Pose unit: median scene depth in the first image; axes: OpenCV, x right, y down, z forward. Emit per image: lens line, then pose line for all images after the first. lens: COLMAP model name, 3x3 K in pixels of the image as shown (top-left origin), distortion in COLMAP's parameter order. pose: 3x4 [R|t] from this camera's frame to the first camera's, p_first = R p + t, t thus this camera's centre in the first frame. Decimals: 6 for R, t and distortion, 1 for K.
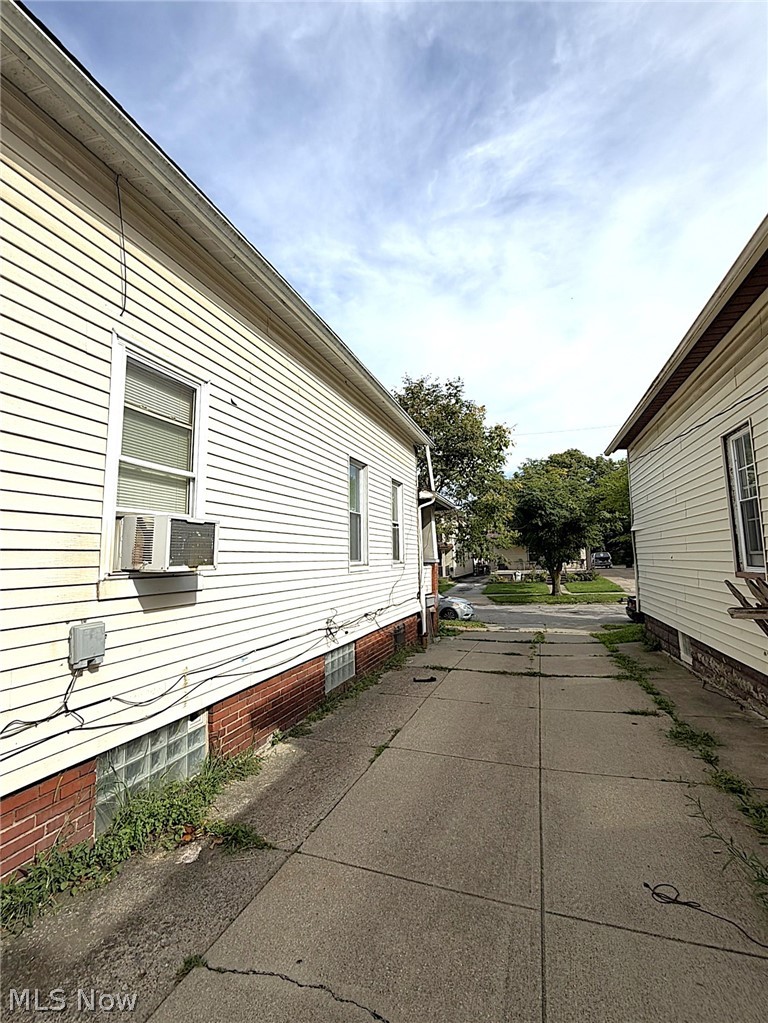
lens RADIAL K [[428.5, 0, 390.7], [0, 428.5, 513.3], [0, 0, 1]] dist [0.001348, -0.000456]
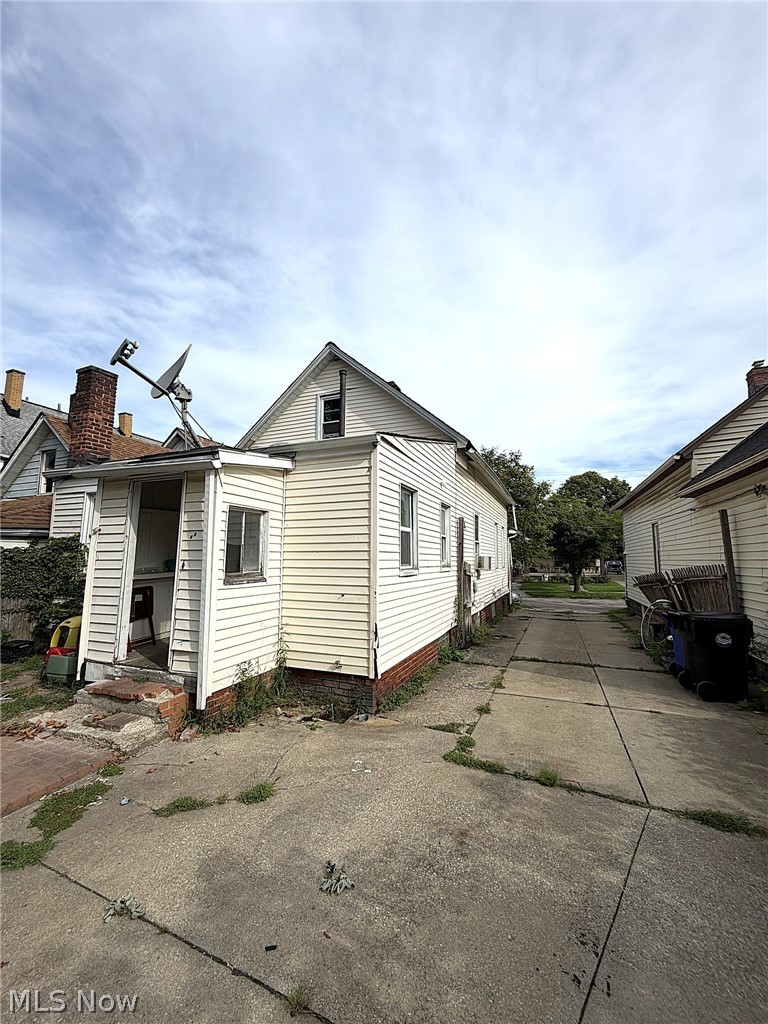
lens RADIAL K [[424.5, 0, 376.6], [0, 424.5, 505.6], [0, 0, 1]] dist [0.001480, 0.000286]
pose [[0.997788, 0.022763, -0.062460, -0.194934], [-0.023755, 0.999602, -0.015192, -0.055956], [0.062089, 0.016642, 0.997932, -0.445287]]
